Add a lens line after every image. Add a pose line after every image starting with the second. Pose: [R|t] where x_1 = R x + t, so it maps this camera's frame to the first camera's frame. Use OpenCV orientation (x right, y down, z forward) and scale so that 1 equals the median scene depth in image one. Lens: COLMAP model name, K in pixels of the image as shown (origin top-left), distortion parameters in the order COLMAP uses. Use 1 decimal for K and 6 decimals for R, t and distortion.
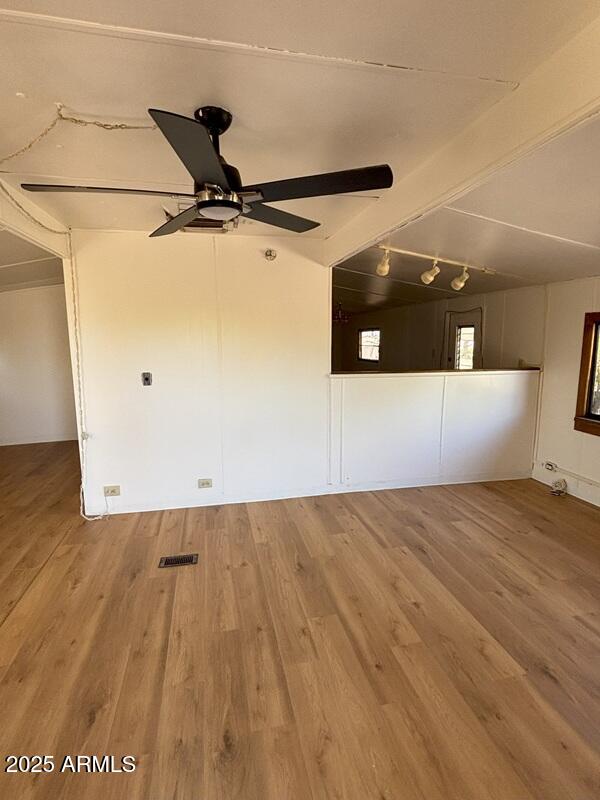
lens RADIAL K [[411.1, 0, 300.1], [0, 411.1, 402.1], [0, 0, 1]] dist [-0.014917, -0.002072]
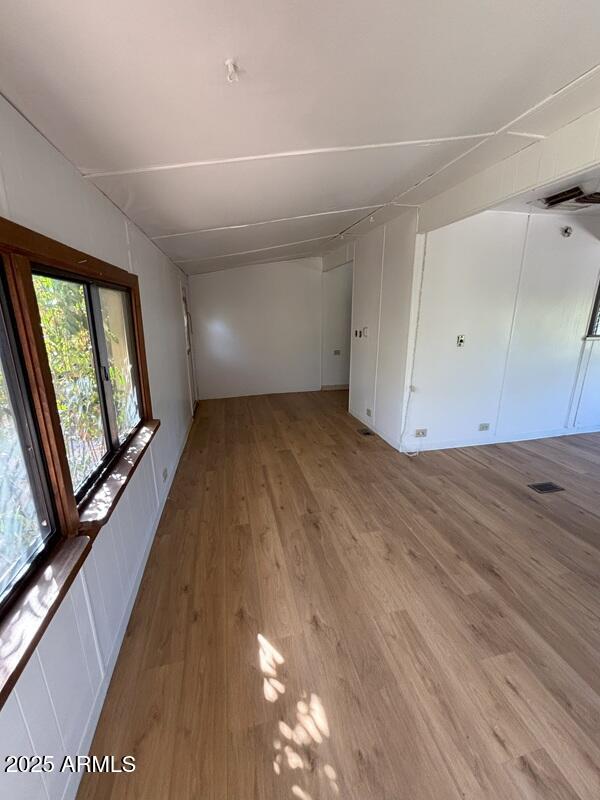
lens RADIAL K [[326.9, 0, 304.4], [0, 326.9, 397.6], [0, 0, 1]] dist [0.012958, 0.000243]
pose [[0.999739, 0.000694, 0.022851, -0.811702], [-0.002937, 0.995157, 0.098259, 0.015714], [-0.022672, -0.098300, 0.994899, 0.040240]]
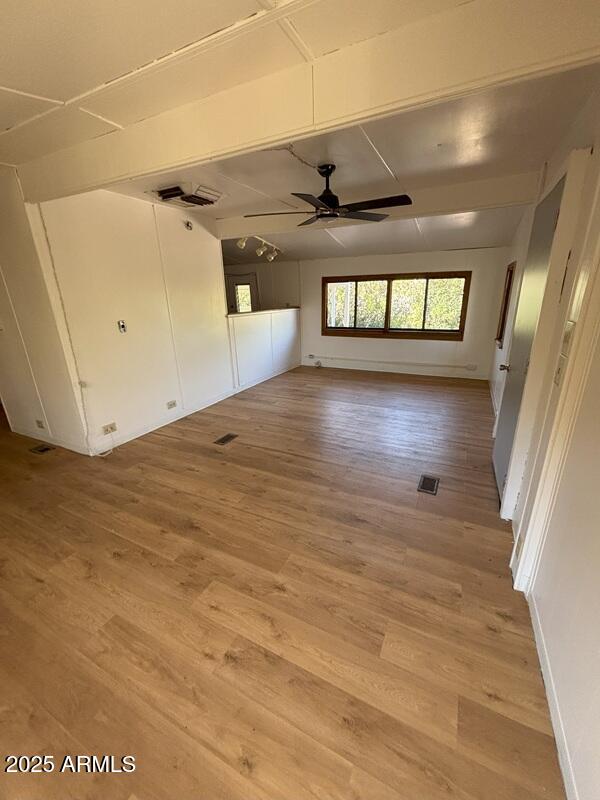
lens RADIAL K [[326.9, 0, 297.9], [0, 326.9, 397.1], [0, 0, 1]] dist [0.012958, 0.000243]
pose [[0.632879, -0.244709, 0.734562, -0.760464], [0.142468, 0.969346, 0.200178, 0.023155], [-0.761031, -0.022036, 0.648342, 0.006965]]
